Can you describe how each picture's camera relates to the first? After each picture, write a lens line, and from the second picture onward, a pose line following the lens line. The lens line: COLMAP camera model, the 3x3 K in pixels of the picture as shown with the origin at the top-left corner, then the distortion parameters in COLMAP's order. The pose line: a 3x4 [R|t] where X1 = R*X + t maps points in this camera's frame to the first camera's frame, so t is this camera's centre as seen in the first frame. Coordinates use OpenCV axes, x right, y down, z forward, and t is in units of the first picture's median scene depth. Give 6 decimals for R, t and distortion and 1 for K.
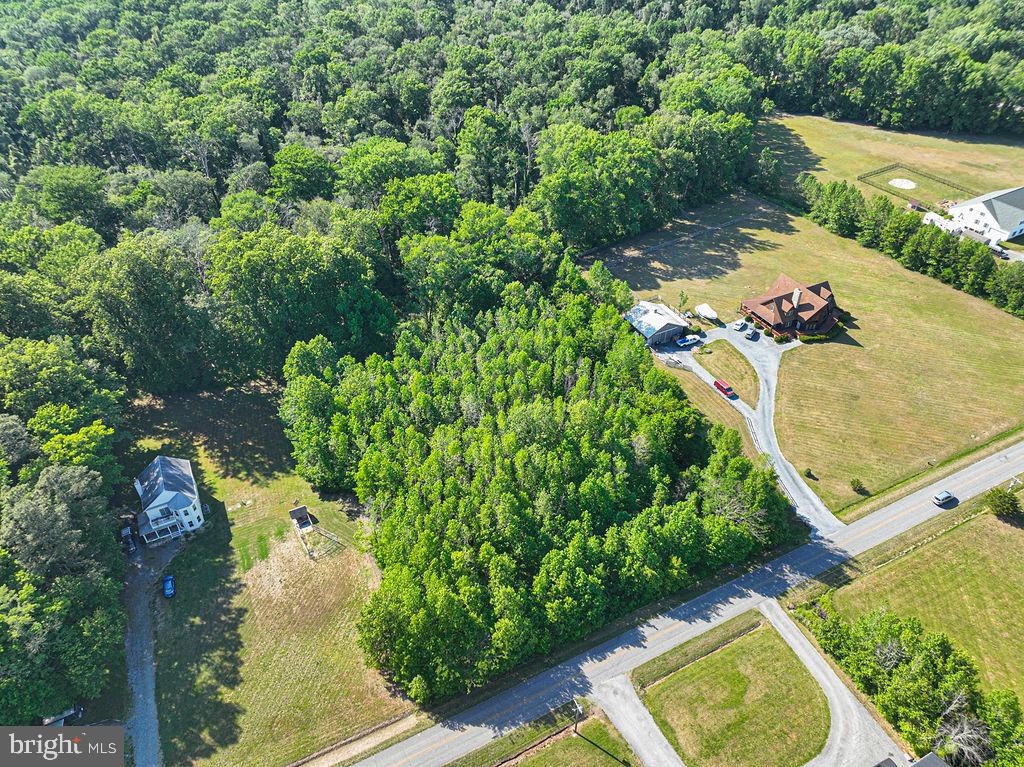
lens RADIAL K [[735.8, 0, 512.0], [0, 735.8, 383.5], [0, 0, 1]] dist [0.003752, 0.000454]
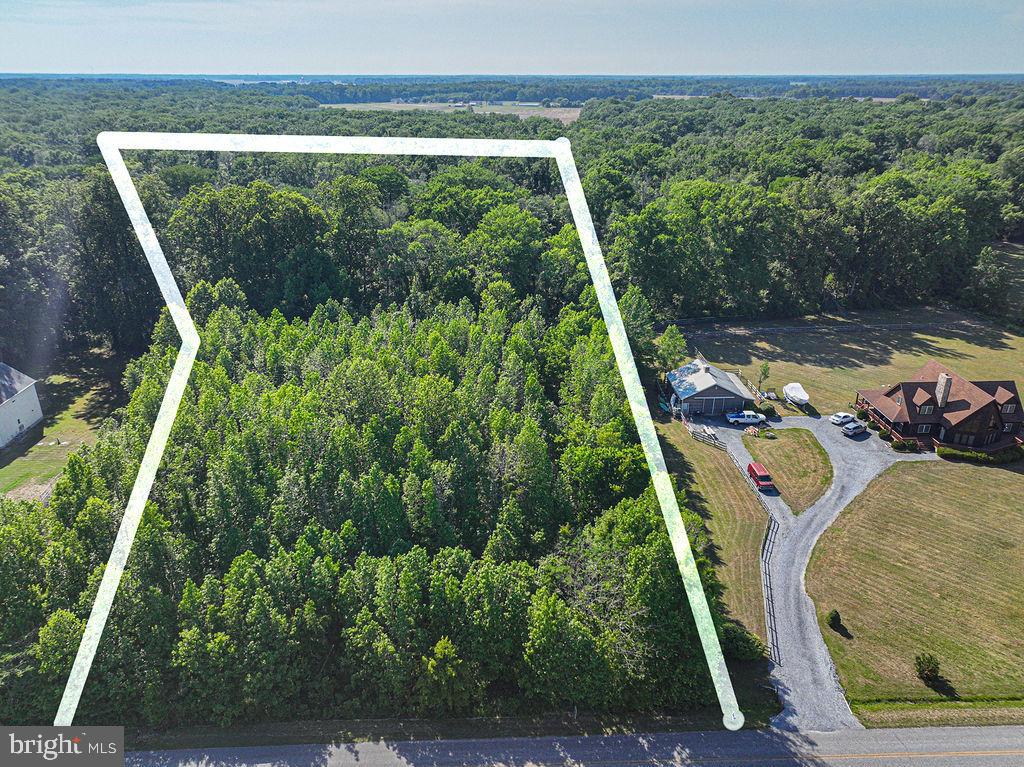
lens RADIAL K [[729.4, 0, 507.1], [0, 729.4, 385.2], [0, 0, 1]] dist [-0.005453, 0.024651]
pose [[0.907515, 0.174147, -0.382216, 0.350979], [-0.268332, 0.940467, -0.208614, 0.131842], [0.323133, 0.291881, 0.900217, 0.397018]]
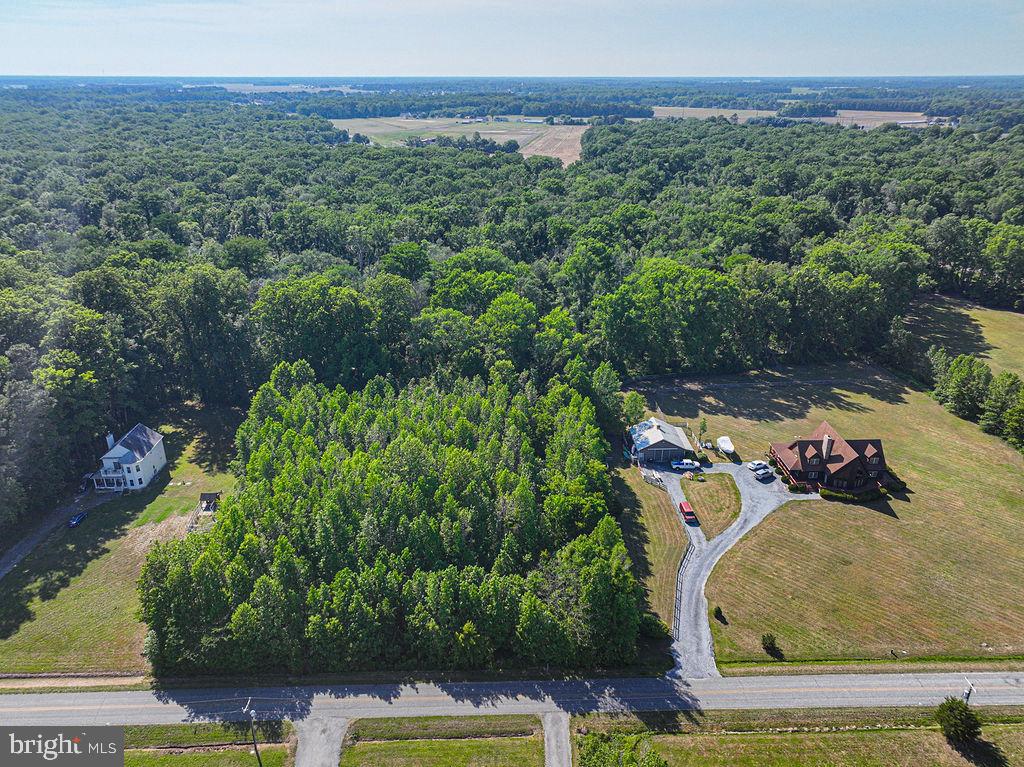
lens RADIAL K [[729.4, 0, 507.1], [0, 729.4, 385.2], [0, 0, 1]] dist [-0.005453, 0.024651]
pose [[0.904385, 0.177298, -0.388141, 0.448169], [-0.272262, 0.940146, -0.204936, 0.110944], [0.328575, 0.291017, 0.898525, 0.122084]]
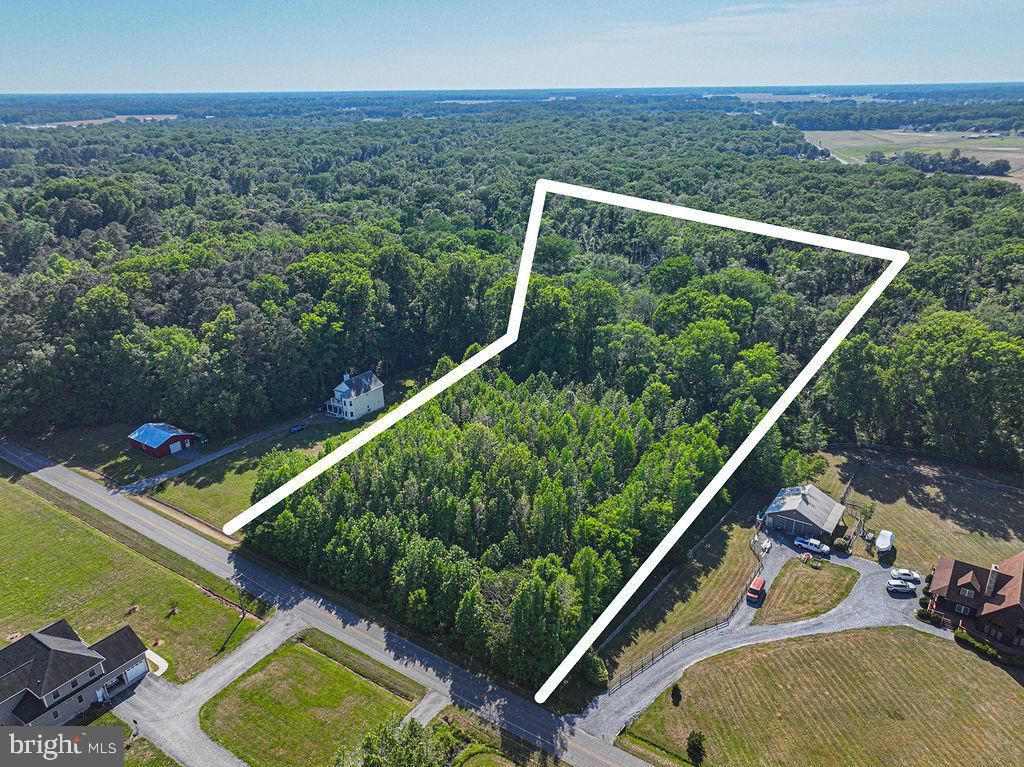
lens RADIAL K [[744.7, 0, 528.9], [0, 744.7, 399.2], [0, 0, 1]] dist [0.005487, 0.007448]
pose [[0.487207, 0.343245, -0.803002, 0.802435], [-0.537343, 0.842671, 0.034179, -0.065786], [0.688398, 0.414835, 0.594996, 0.334022]]
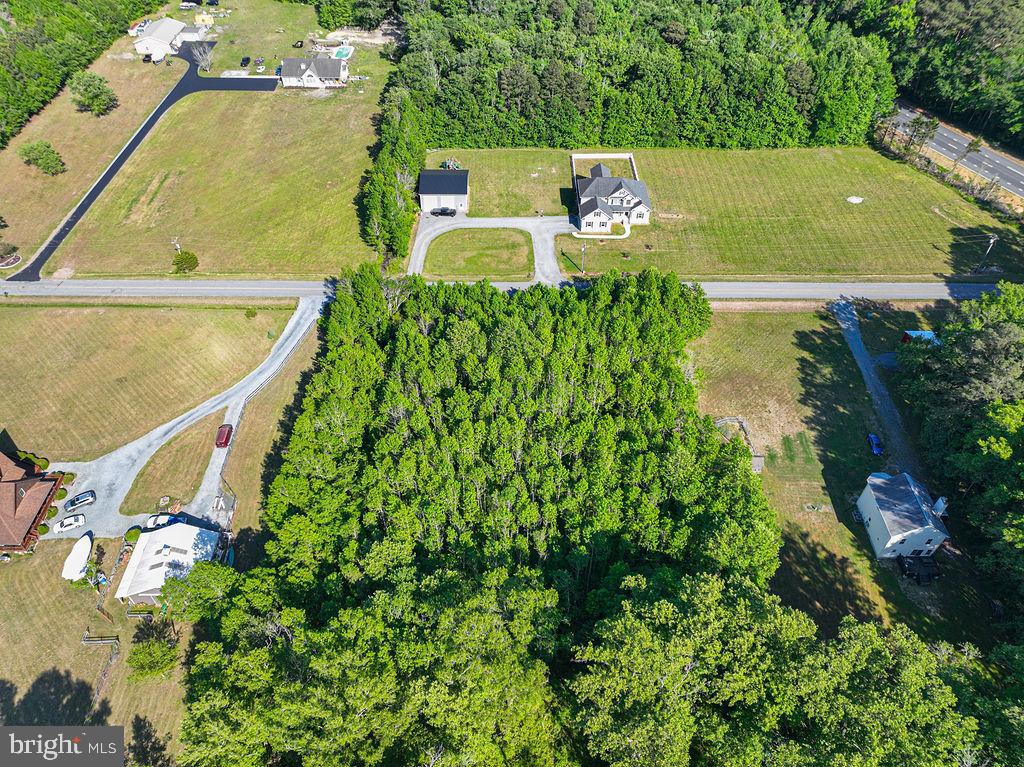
lens RADIAL K [[729.4, 0, 507.1], [0, 729.4, 385.2], [0, 0, 1]] dist [-0.005453, 0.024651]
pose [[-0.893492, -0.317198, 0.317895, -0.250372], [0.281064, 0.157112, 0.946741, -0.747385], [-0.350250, 0.935254, -0.051226, 0.975743]]
